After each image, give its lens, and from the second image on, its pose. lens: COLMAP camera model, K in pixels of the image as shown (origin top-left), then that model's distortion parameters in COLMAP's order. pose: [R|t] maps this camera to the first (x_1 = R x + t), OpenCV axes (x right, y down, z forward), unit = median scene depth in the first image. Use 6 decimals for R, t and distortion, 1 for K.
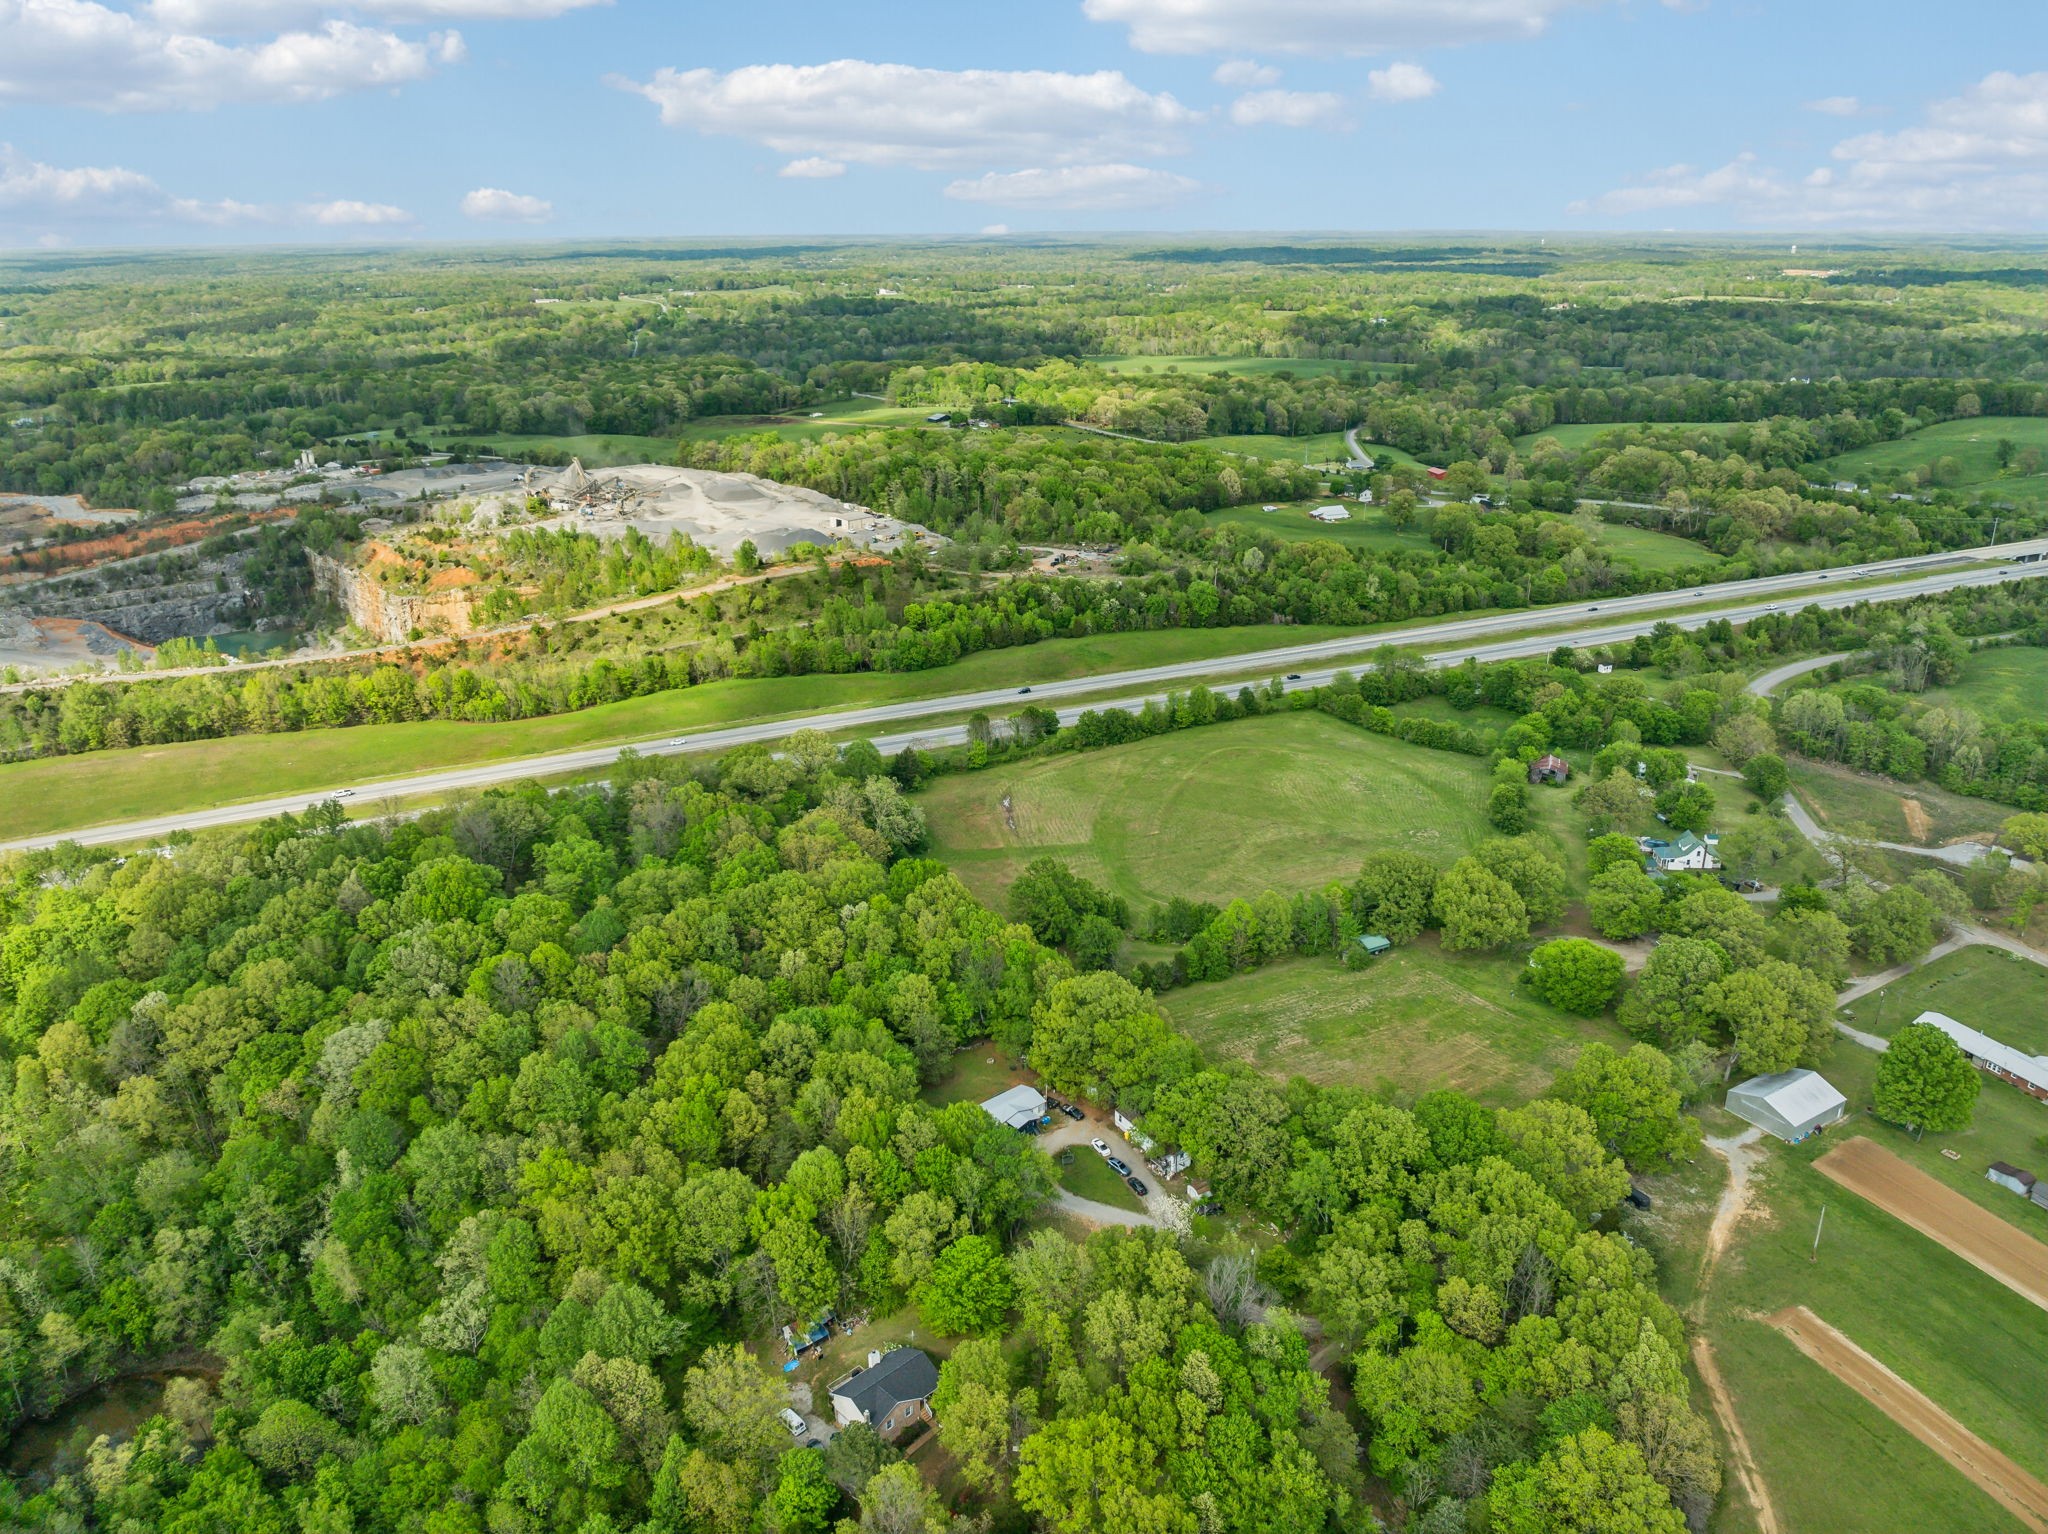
lens RADIAL K [[1436.1, 0, 1024.0], [0, 1436.1, 767.0], [0, 0, 1]] dist [-0.029990, -0.003749]
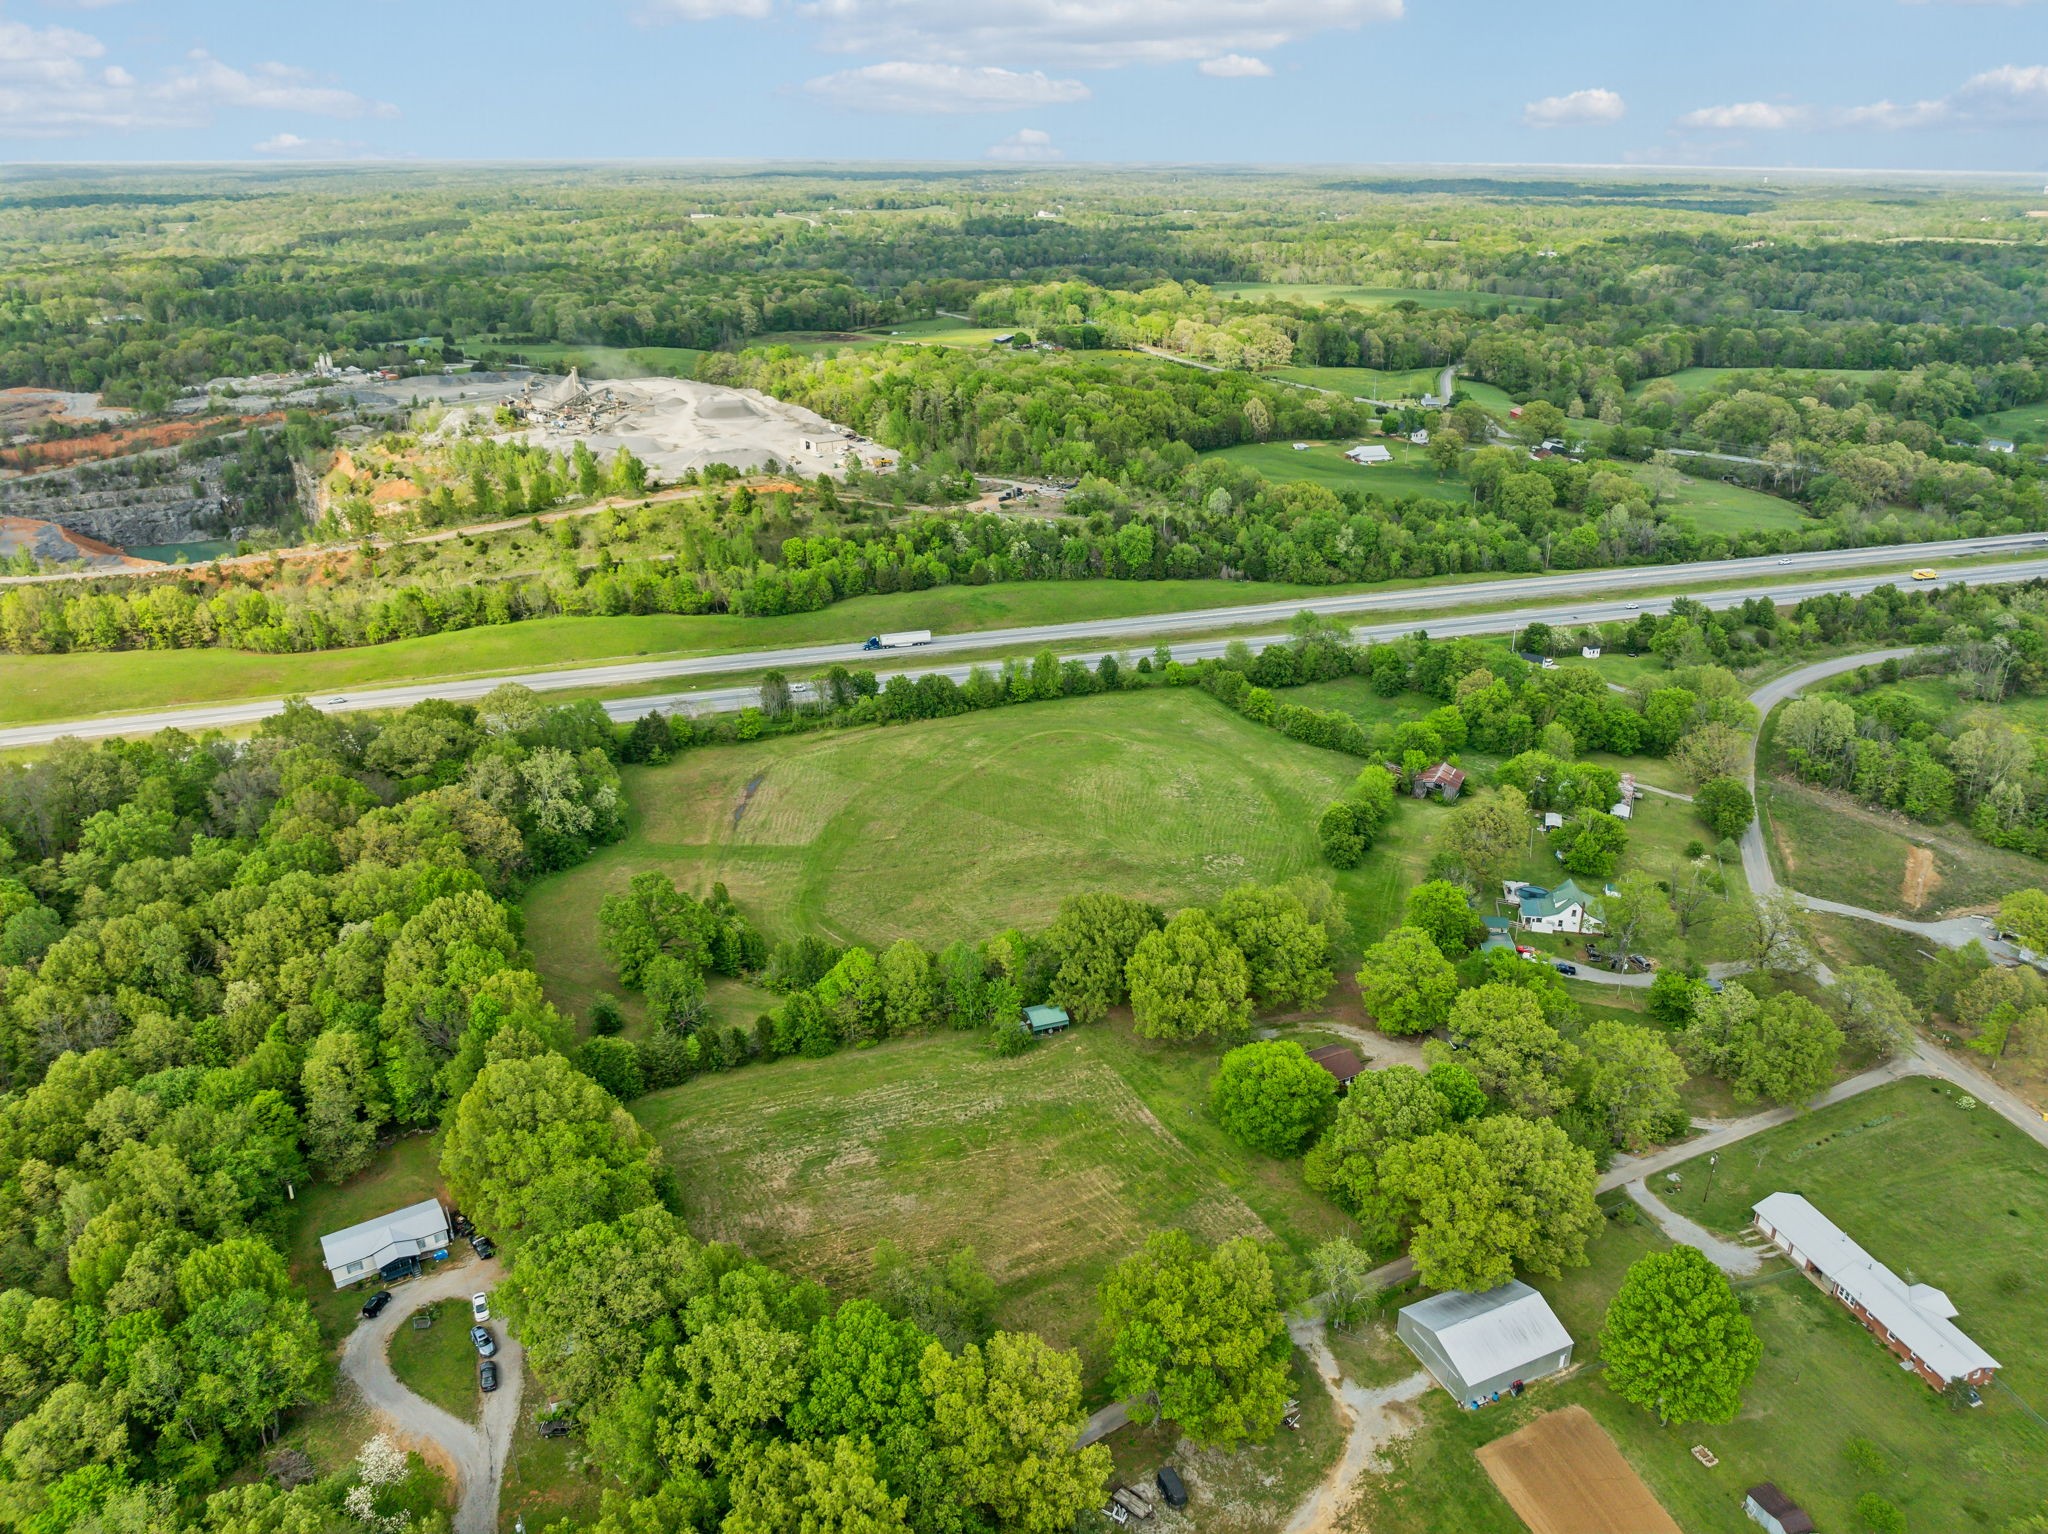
lens RADIAL K [[1478.9, 0, 1024.0], [0, 1478.9, 767.0], [0, 0, 1]] dist [-0.035181, 0.003019]
pose [[0.994163, 0.055308, -0.092633, 0.142460], [-0.051785, 0.997856, 0.040011, -0.017689], [0.094647, -0.034980, 0.994896, 0.117323]]
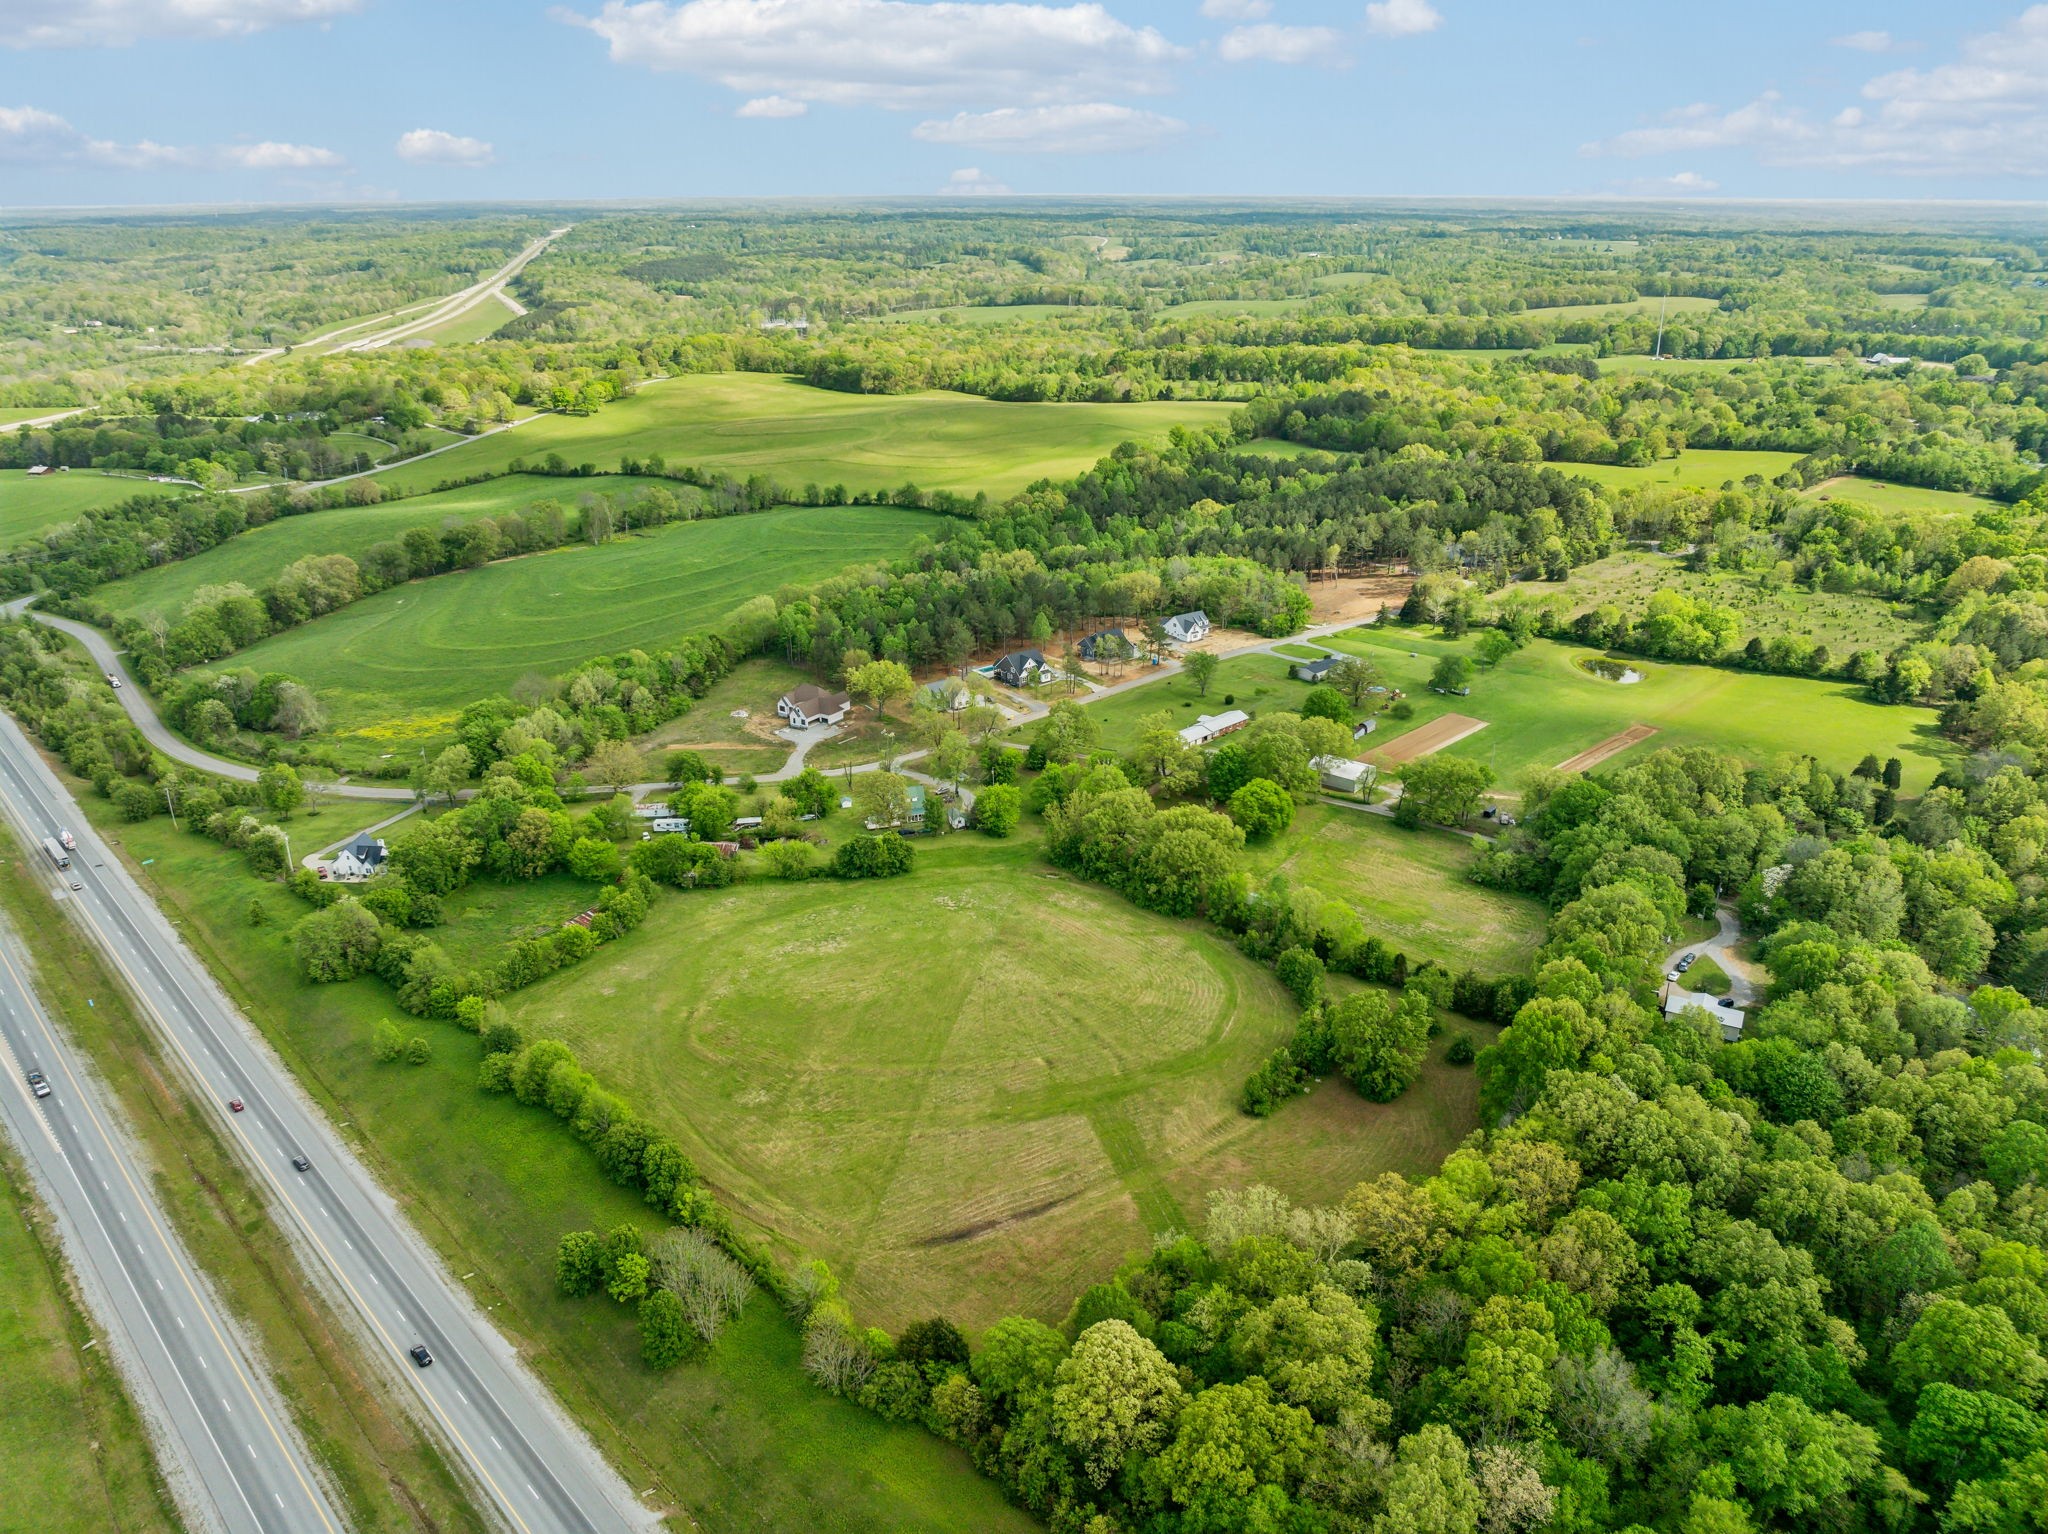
lens RADIAL K [[1436.1, 0, 1024.0], [0, 1436.1, 767.0], [0, 0, 1]] dist [-0.029990, -0.003749]
pose [[-0.338843, -0.338742, 0.877747, -0.278761], [0.354080, 0.818434, 0.452540, -0.230880], [-0.871672, 0.464133, -0.157379, 0.592997]]
